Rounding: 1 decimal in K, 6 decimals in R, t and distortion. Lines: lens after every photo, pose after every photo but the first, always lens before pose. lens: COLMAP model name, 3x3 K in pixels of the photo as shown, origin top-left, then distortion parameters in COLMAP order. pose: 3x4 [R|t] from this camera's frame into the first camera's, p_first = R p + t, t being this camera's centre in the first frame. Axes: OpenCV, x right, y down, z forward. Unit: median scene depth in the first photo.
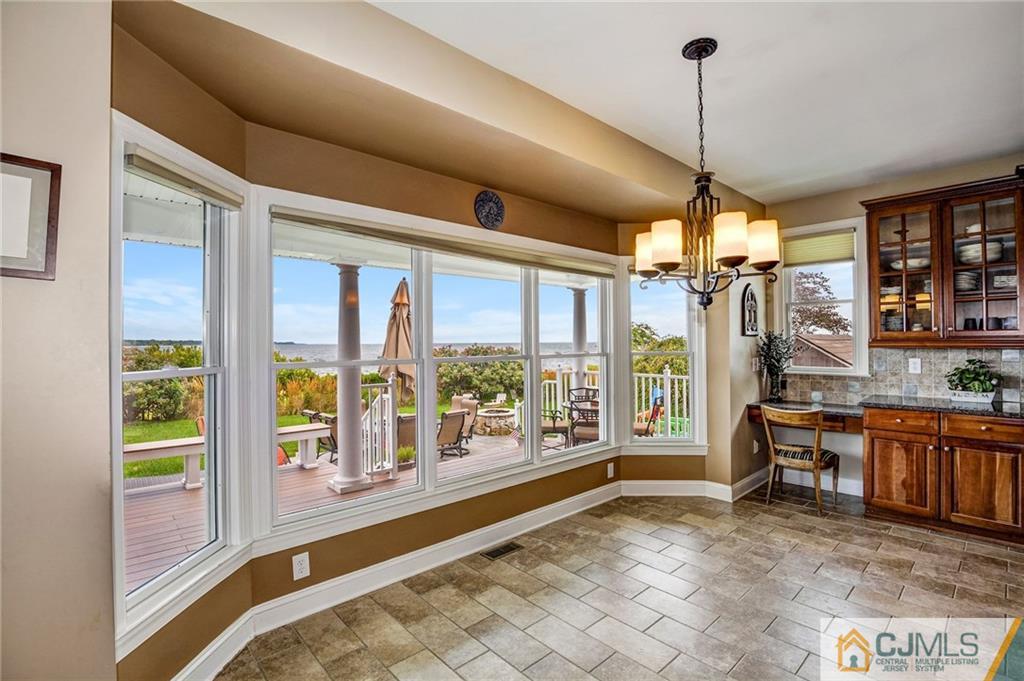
lens RADIAL K [[465.9, 0, 514.8], [0, 465.9, 340.4], [0, 0, 1]] dist [-0.015801, 0.003618]
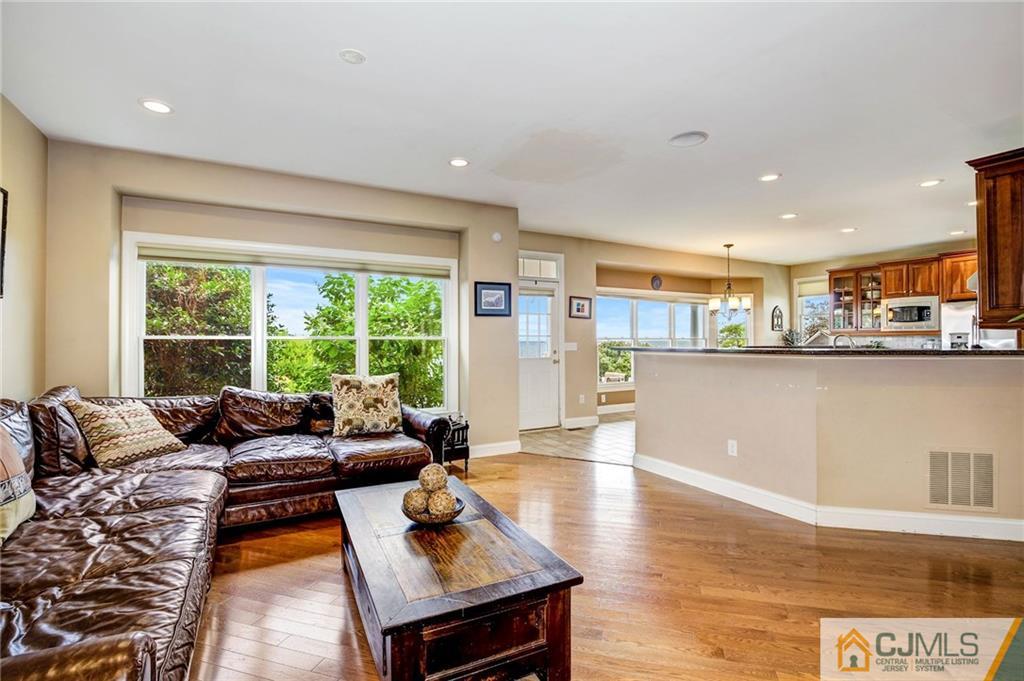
lens RADIAL K [[465.9, 0, 509.6], [0, 465.9, 337.6], [0, 0, 1]] dist [-0.015801, 0.003618]
pose [[0.968131, 0.002878, -0.250429, -0.168740], [-0.002974, 0.999996, -0.000005, 0.028286], [0.250428, 0.000750, 0.968135, -1.500520]]
